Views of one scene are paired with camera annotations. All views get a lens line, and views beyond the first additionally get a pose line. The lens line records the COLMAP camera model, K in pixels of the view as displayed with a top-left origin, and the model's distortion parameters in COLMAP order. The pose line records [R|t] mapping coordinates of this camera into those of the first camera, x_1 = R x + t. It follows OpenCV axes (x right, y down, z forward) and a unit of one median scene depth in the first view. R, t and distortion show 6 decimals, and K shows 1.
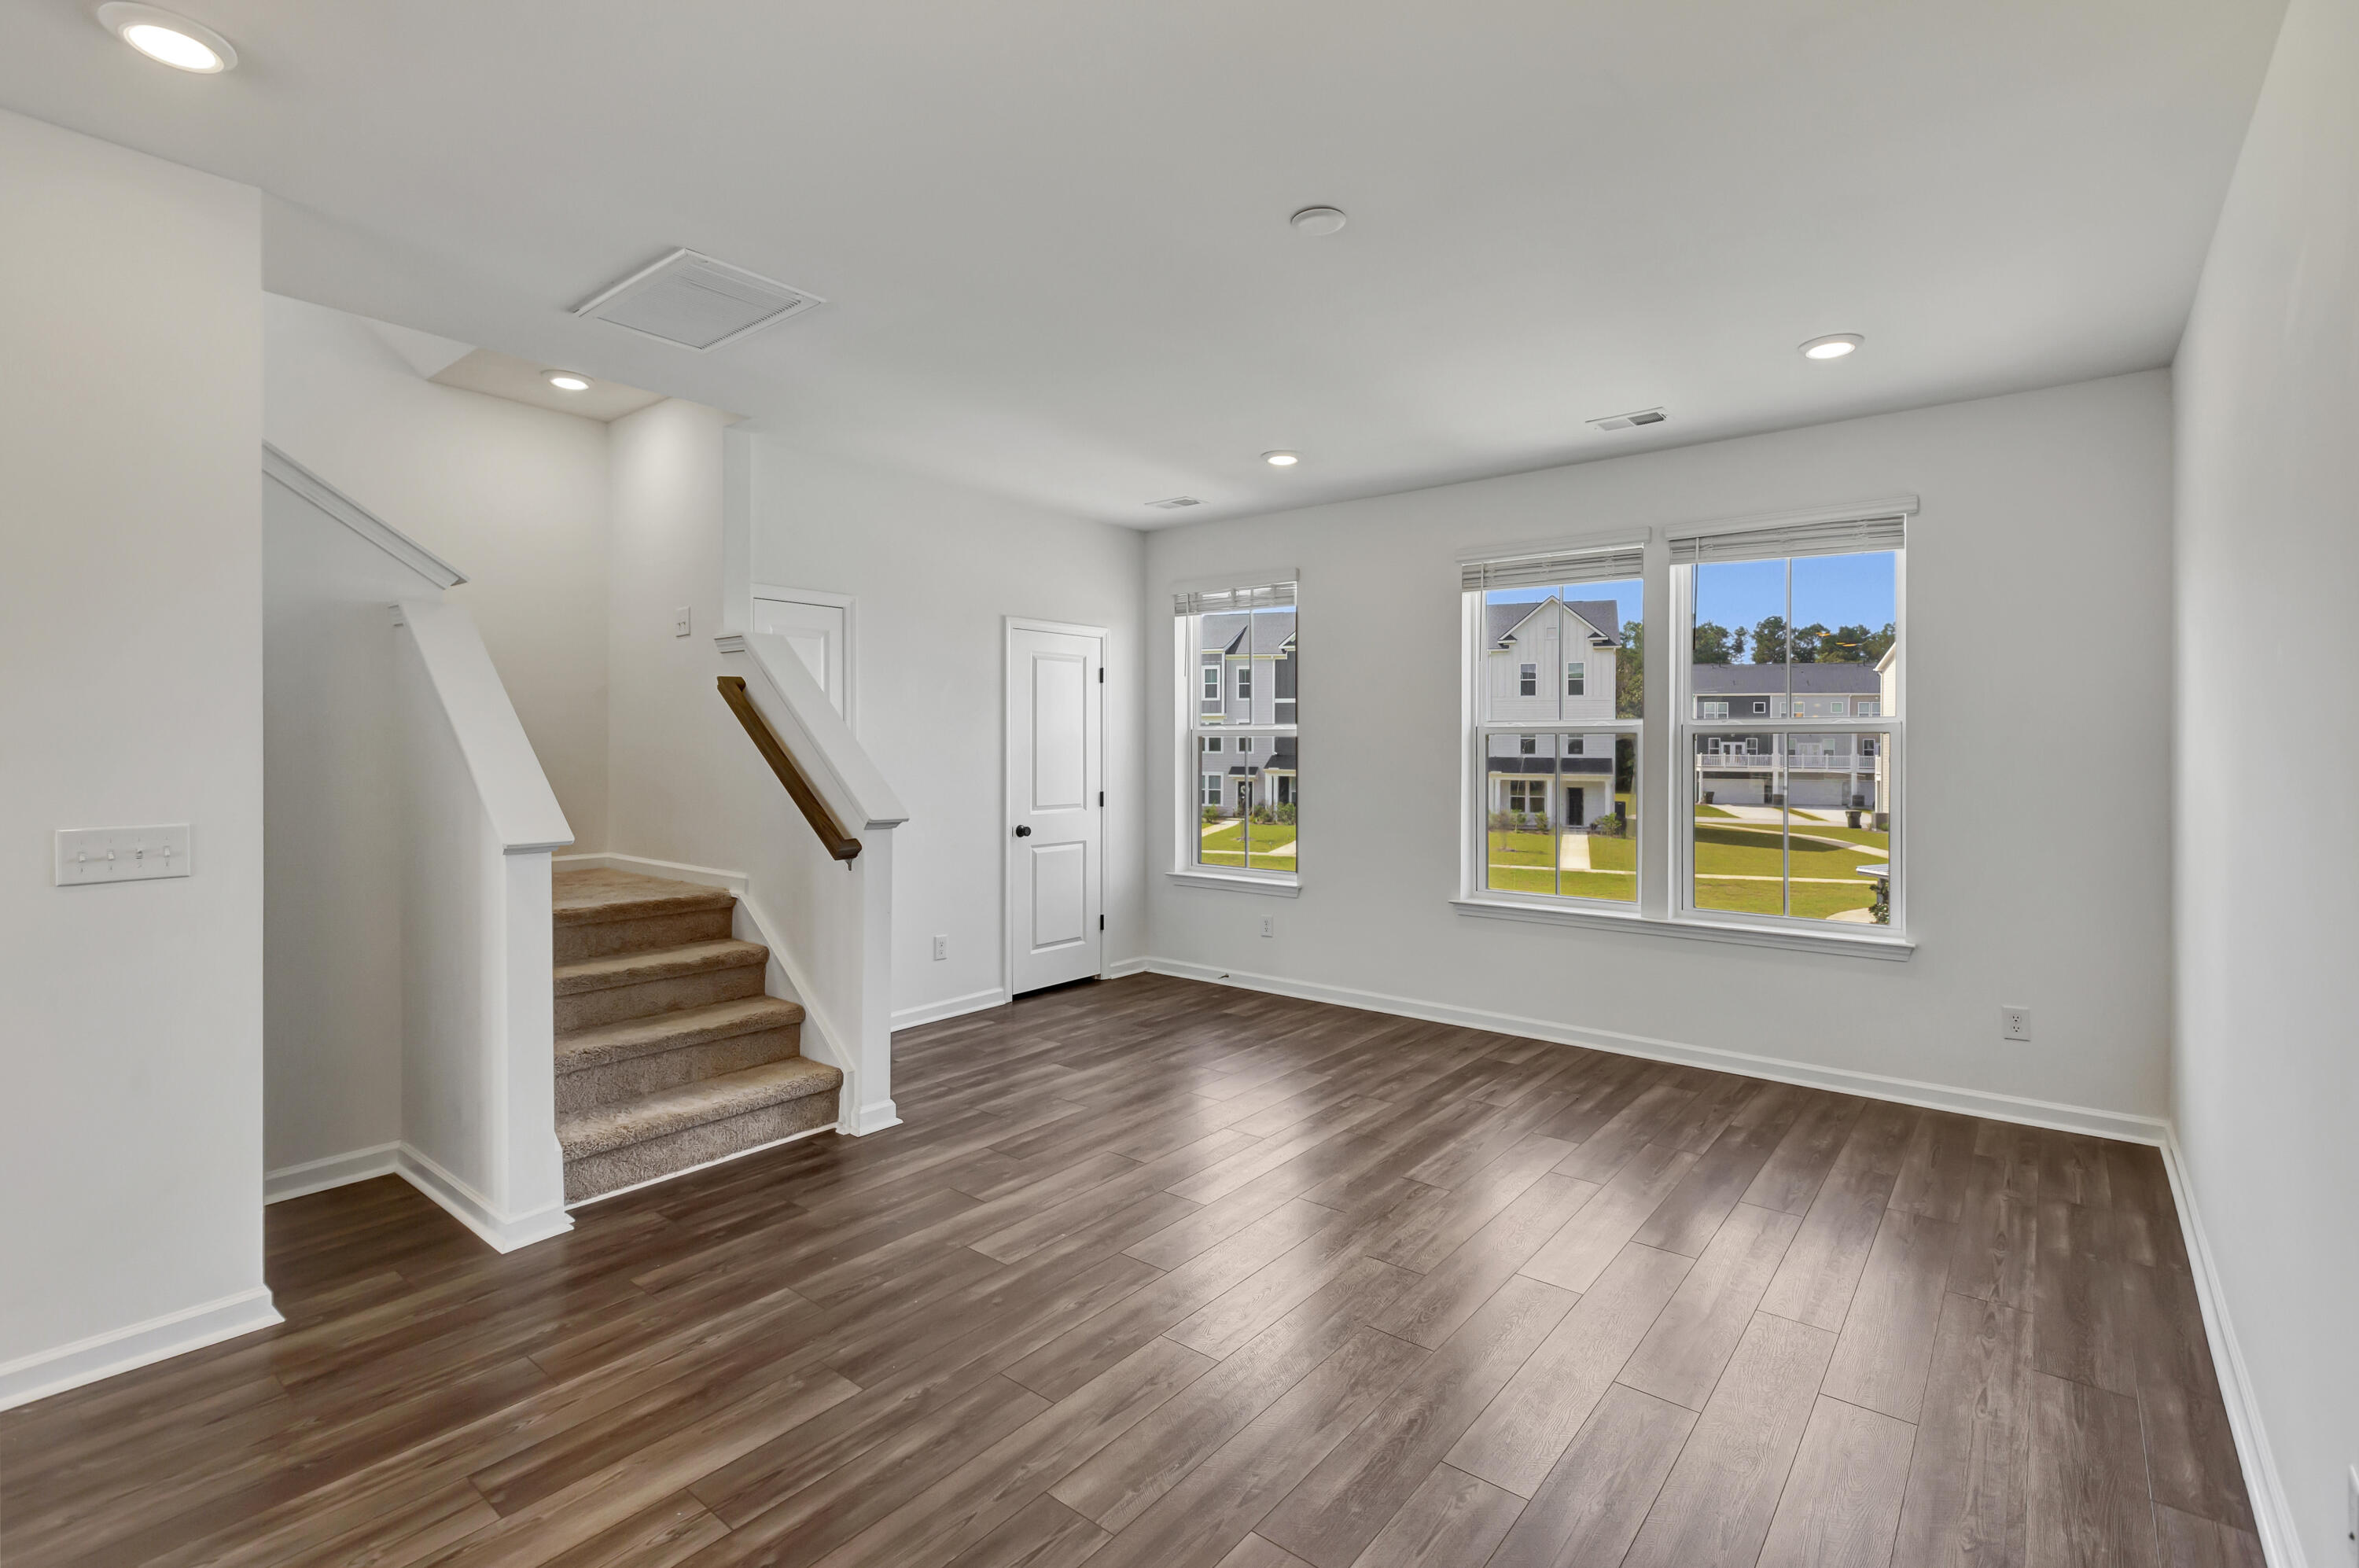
lens RADIAL K [[1103.4, 0, 1176.3], [0, 1103.4, 744.9], [0, 0, 1]] dist [0.011892, -0.003024]
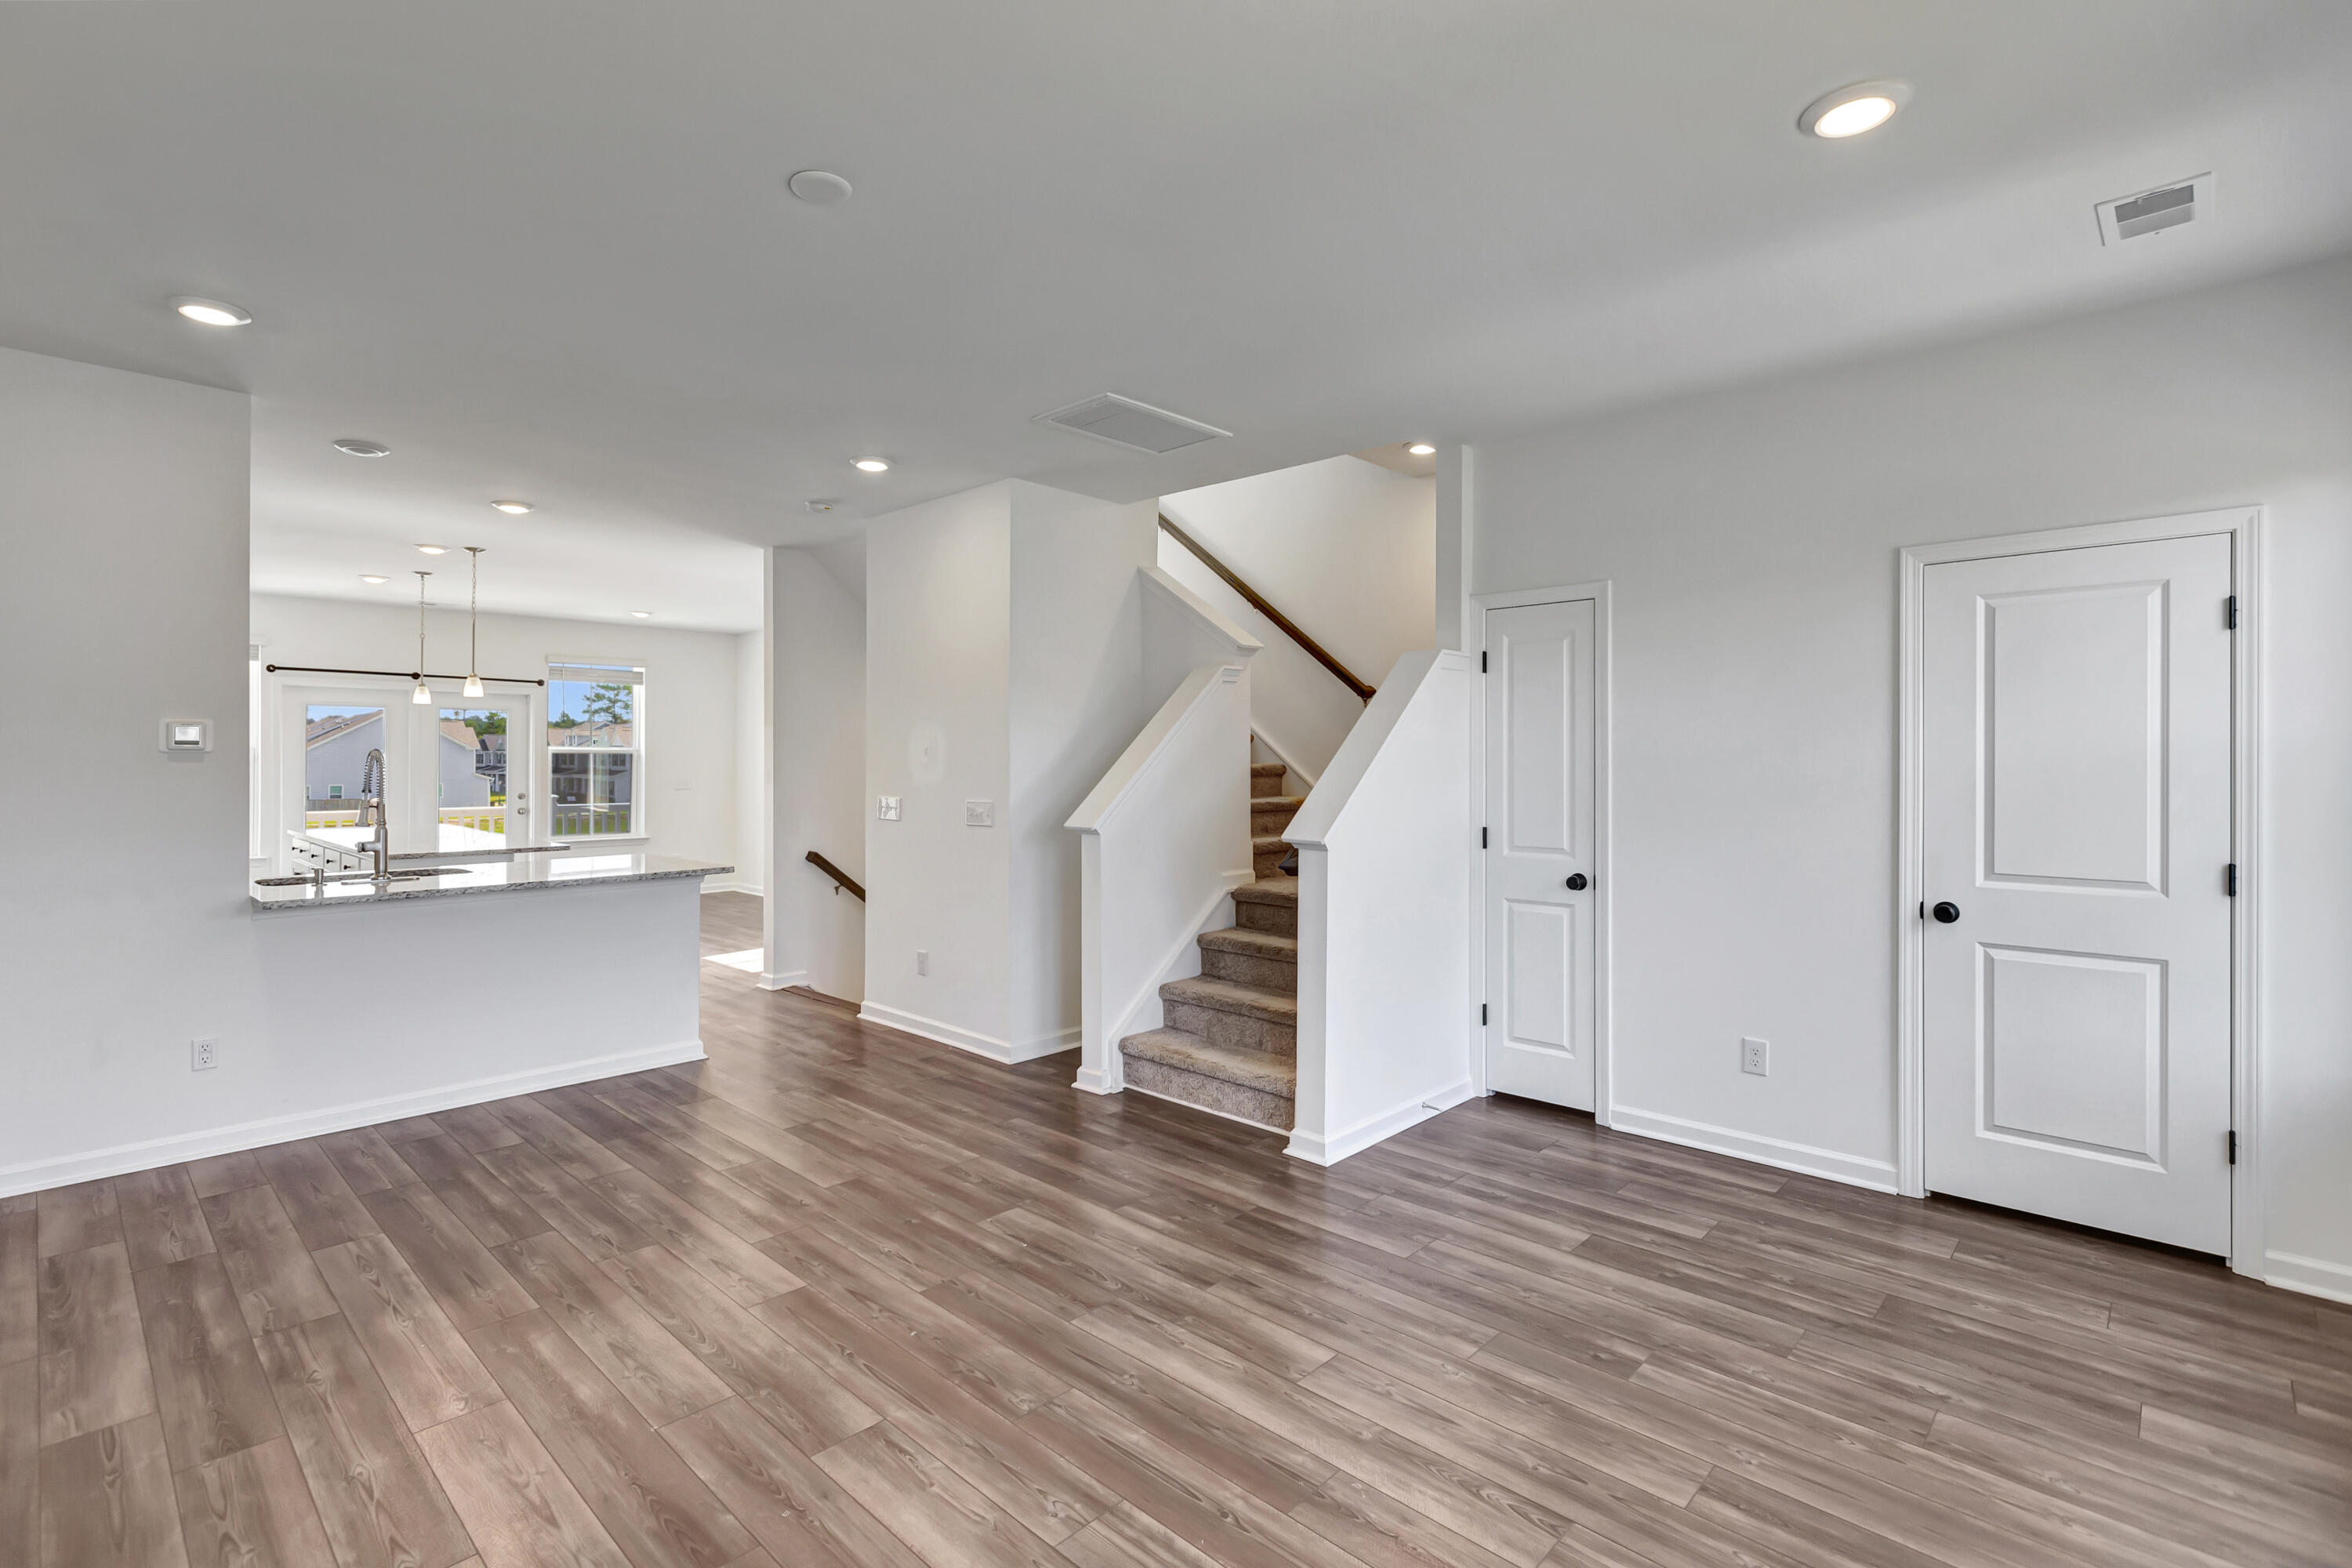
lens RADIAL K [[1100.1, 0, 1184.3], [0, 1100.1, 756.3], [0, 0, 1]] dist [0.011892, -0.003024]
pose [[-0.100116, -0.007476, -0.994948, 0.449181], [0.004575, 0.999958, -0.007974, -0.001102], [0.994965, -0.005351, -0.100077, 0.621386]]
